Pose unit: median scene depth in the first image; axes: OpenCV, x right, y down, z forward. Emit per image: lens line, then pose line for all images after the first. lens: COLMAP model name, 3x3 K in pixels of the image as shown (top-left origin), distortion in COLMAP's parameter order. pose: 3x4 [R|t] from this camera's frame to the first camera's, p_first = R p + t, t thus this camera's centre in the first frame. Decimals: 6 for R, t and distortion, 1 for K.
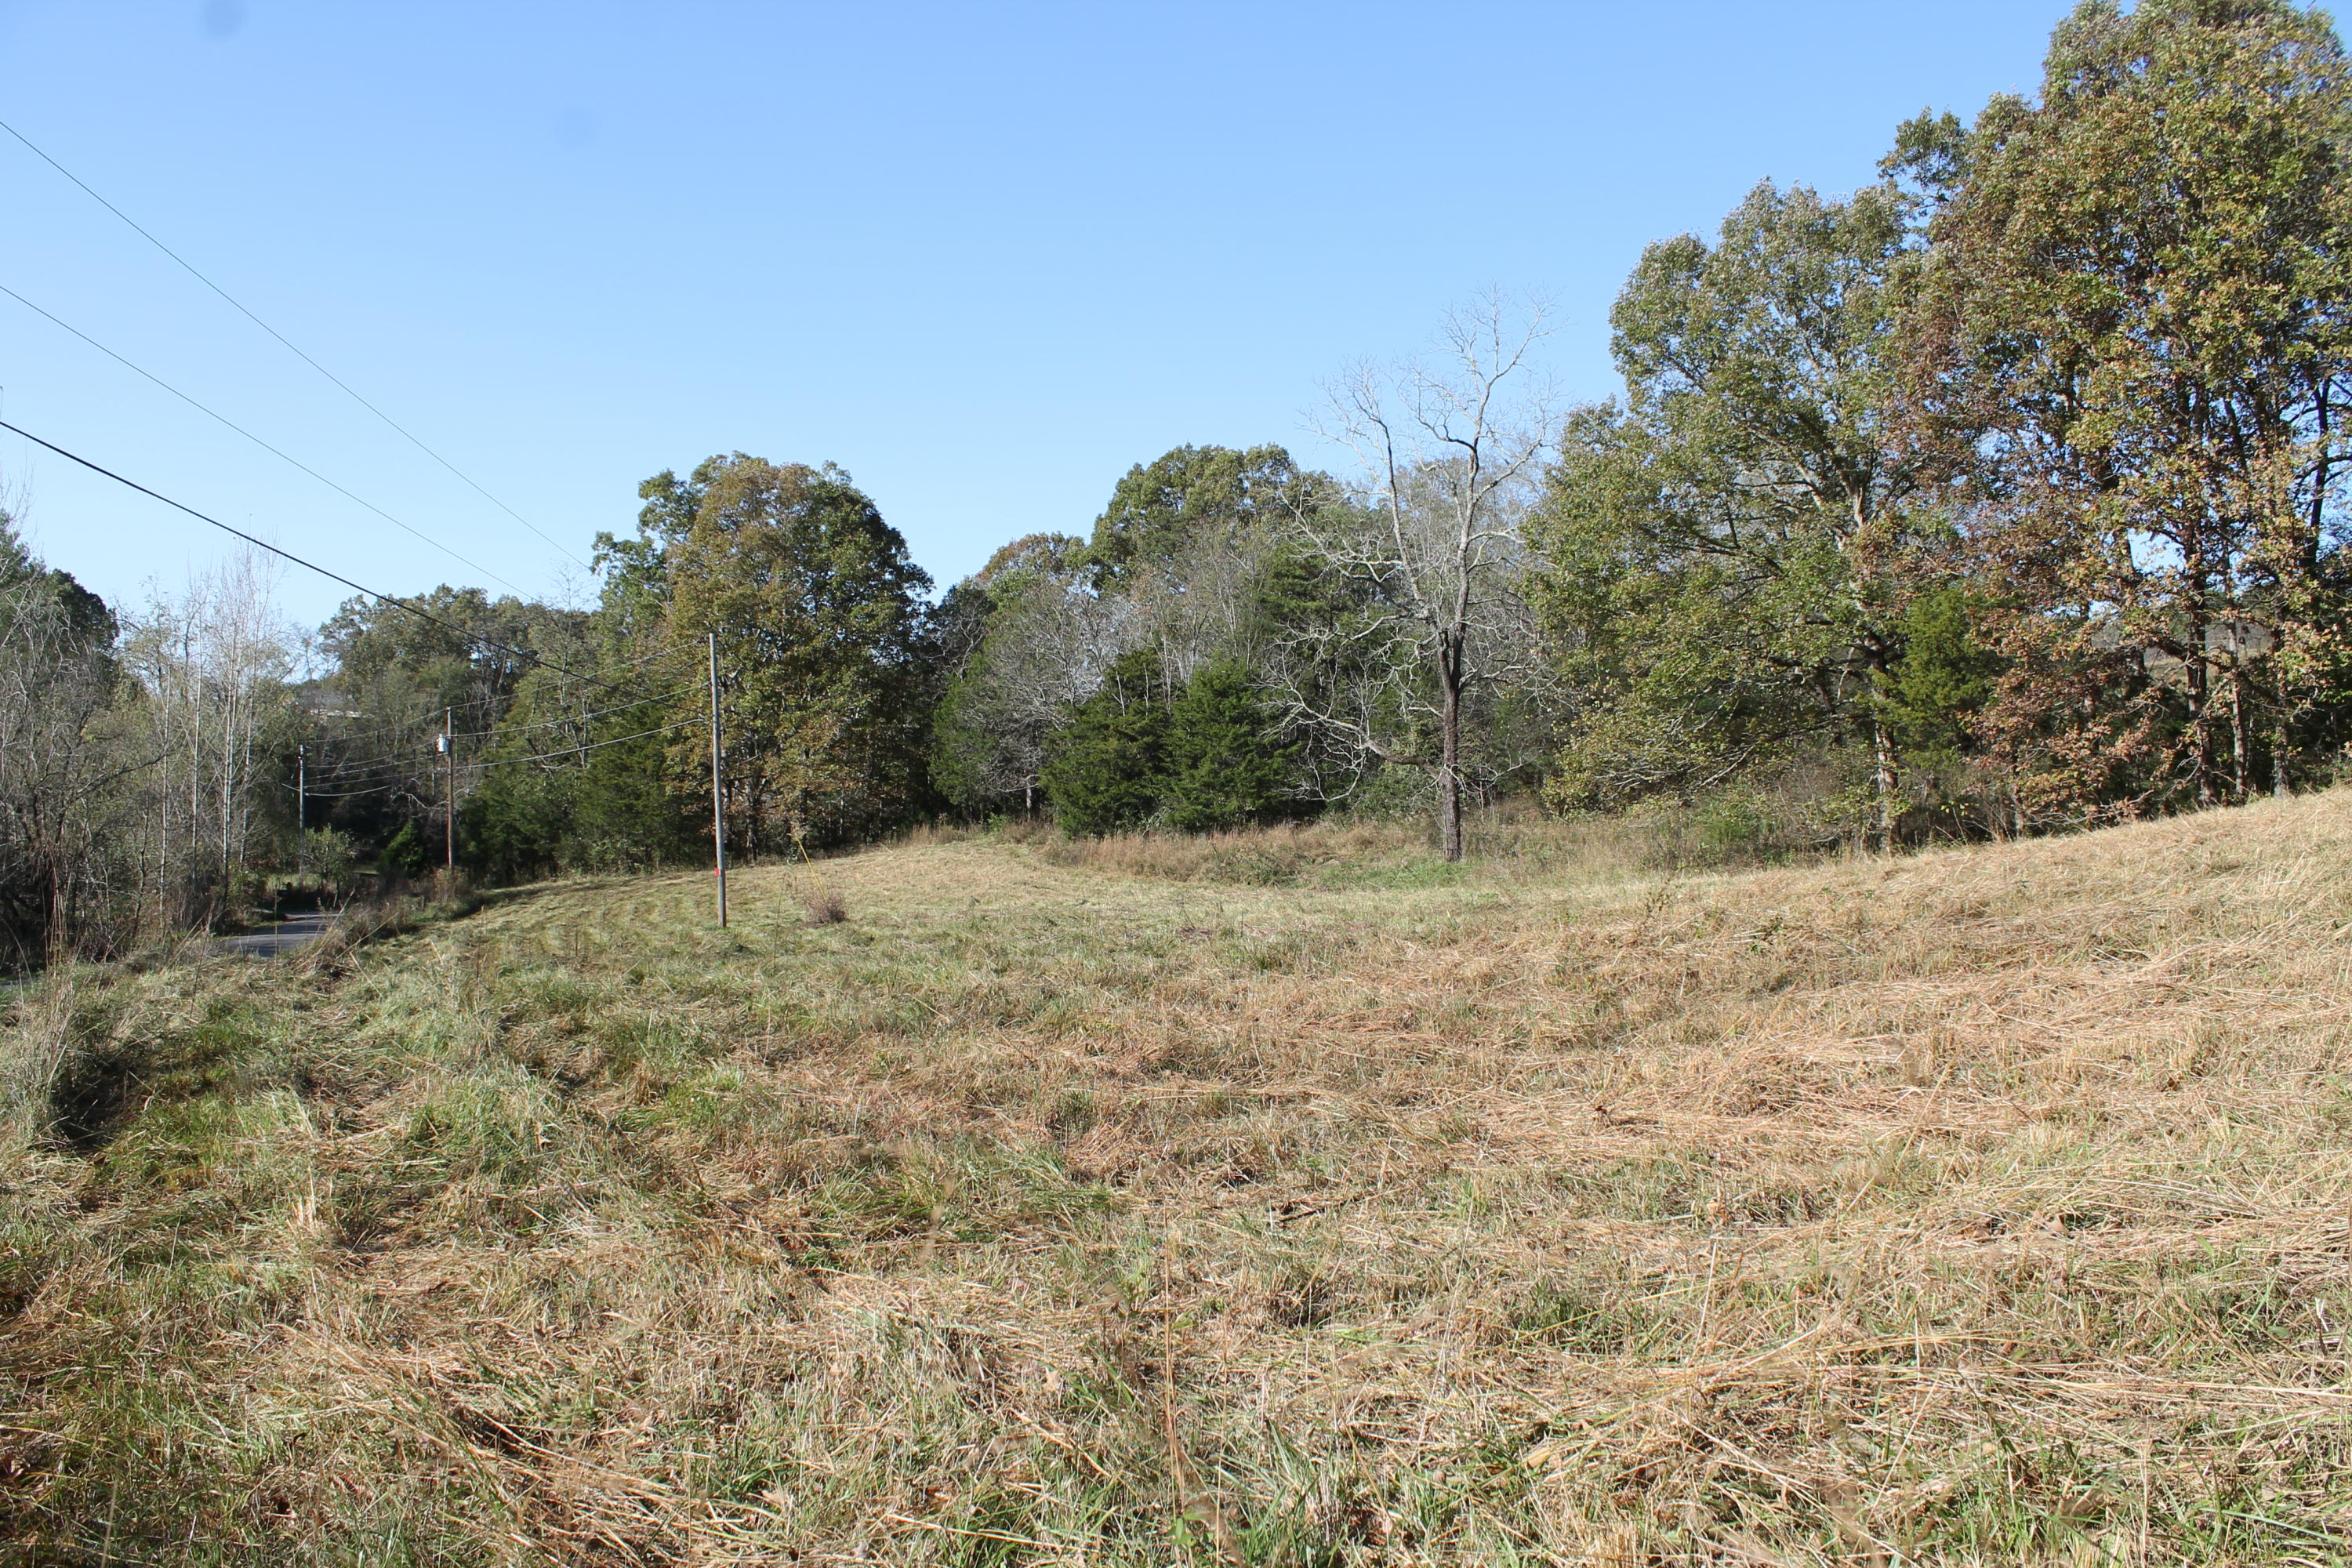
lens RADIAL K [[1985.1, 0, 1187.7], [0, 1985.1, 789.7], [0, 0, 1]] dist [-0.166115, 0.149986]
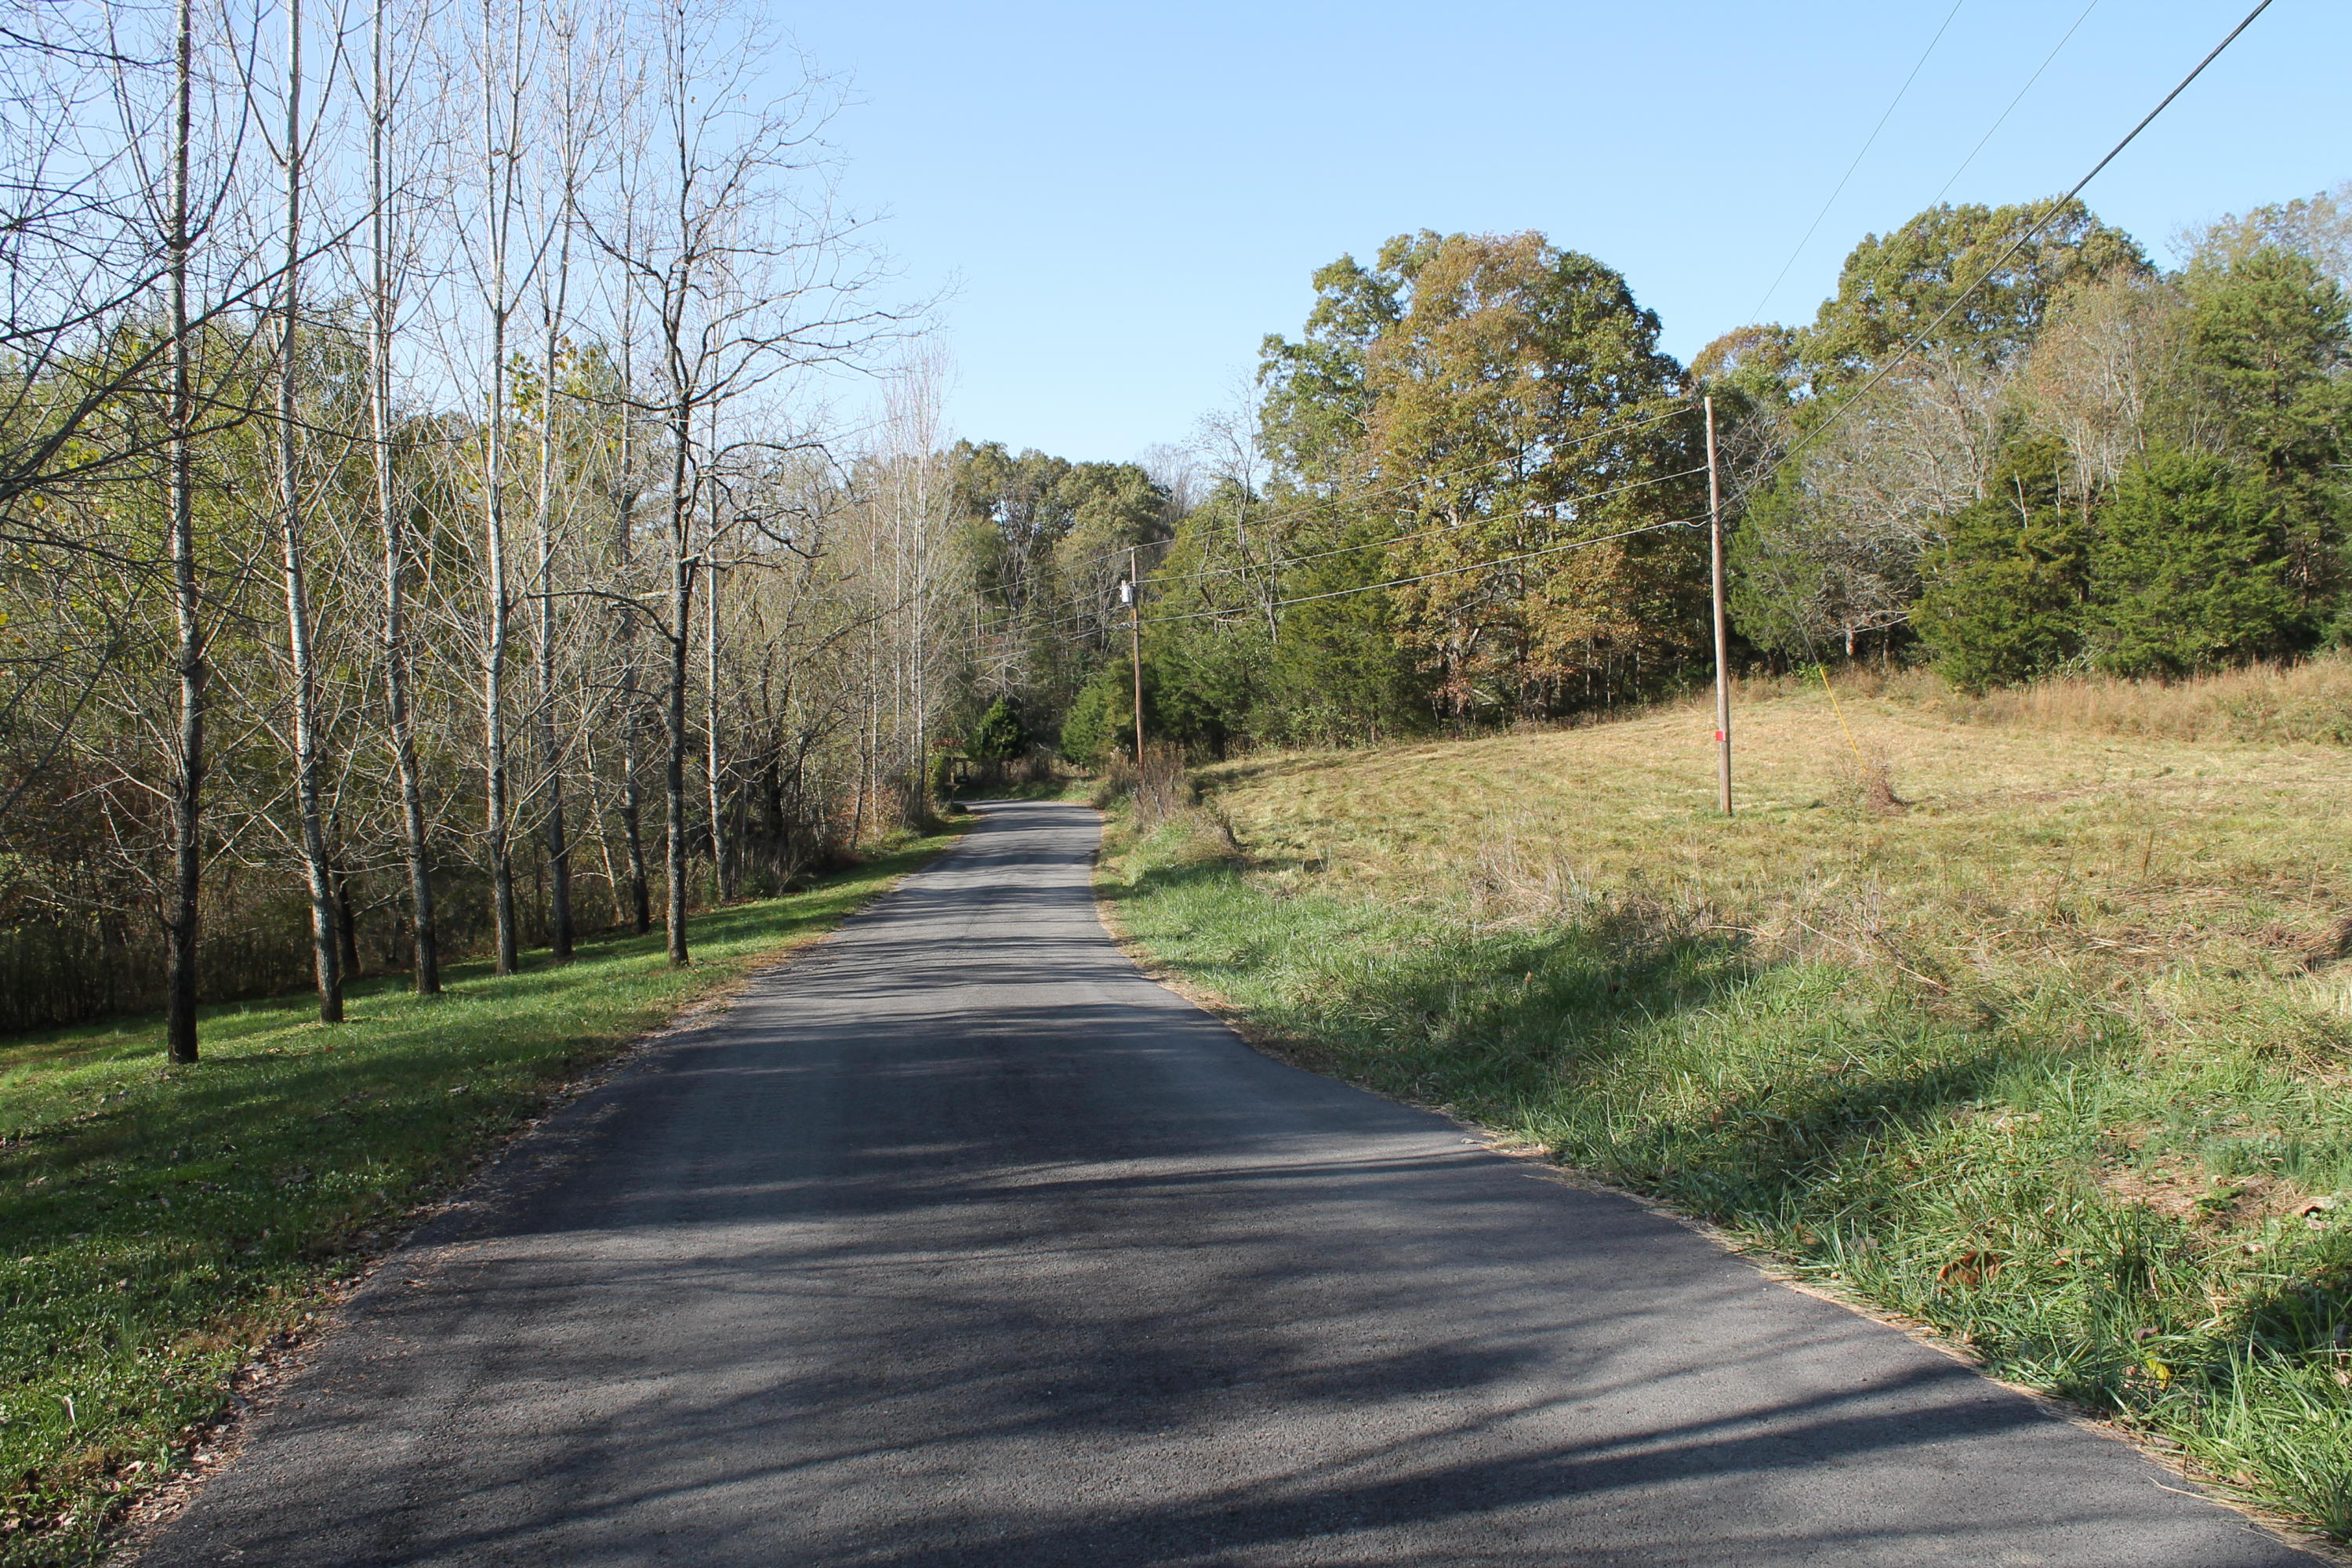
lens RADIAL K [[2141.3, 0, 1176.0], [0, 2141.3, 784.0], [0, 0, 1]] dist [-0.162637, 0.156111]
pose [[0.971903, -0.013165, -0.235013, -0.236072], [0.026996, 0.998081, 0.055732, 0.010607], [0.233828, -0.060510, 0.970393, 0.201985]]
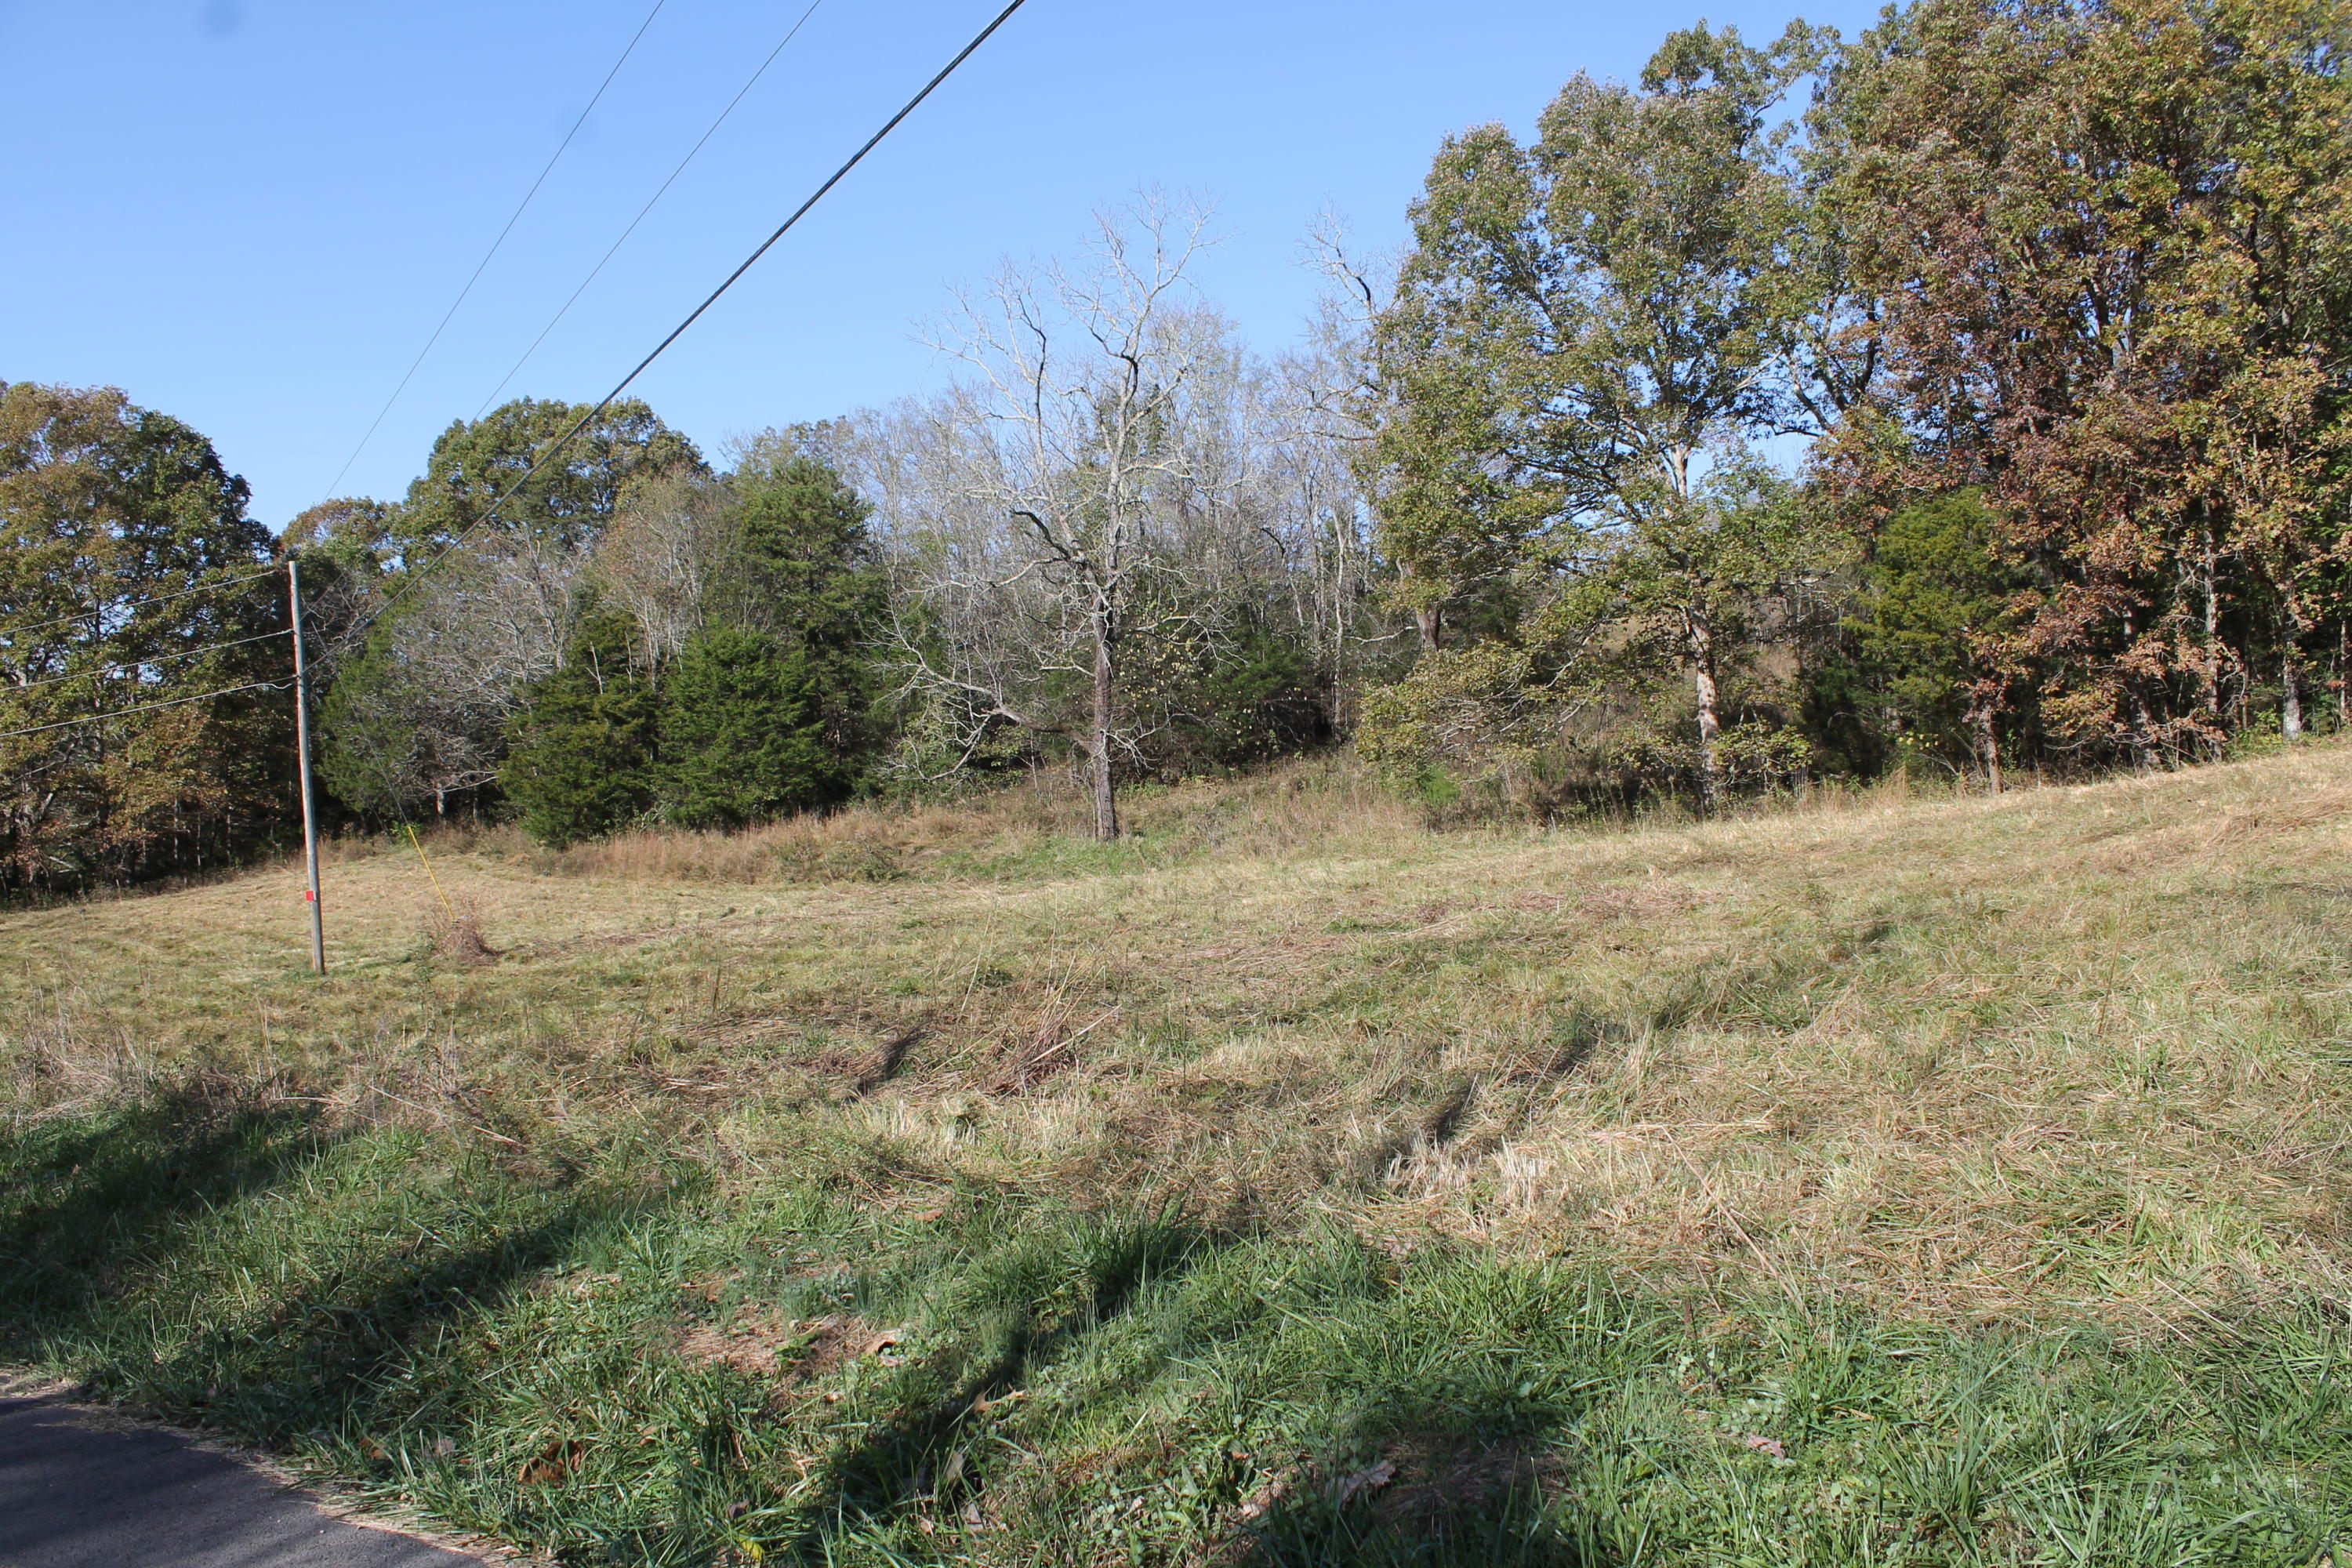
lens RADIAL K [[1985.1, 0, 1187.7], [0, 1985.1, 789.7], [0, 0, 1]] dist [-0.166115, 0.149986]
pose [[0.904952, -0.038303, 0.423787, -0.231664], [0.039564, 0.999200, 0.005825, 0.011279], [-0.423671, 0.011495, 0.905743, 0.220137]]
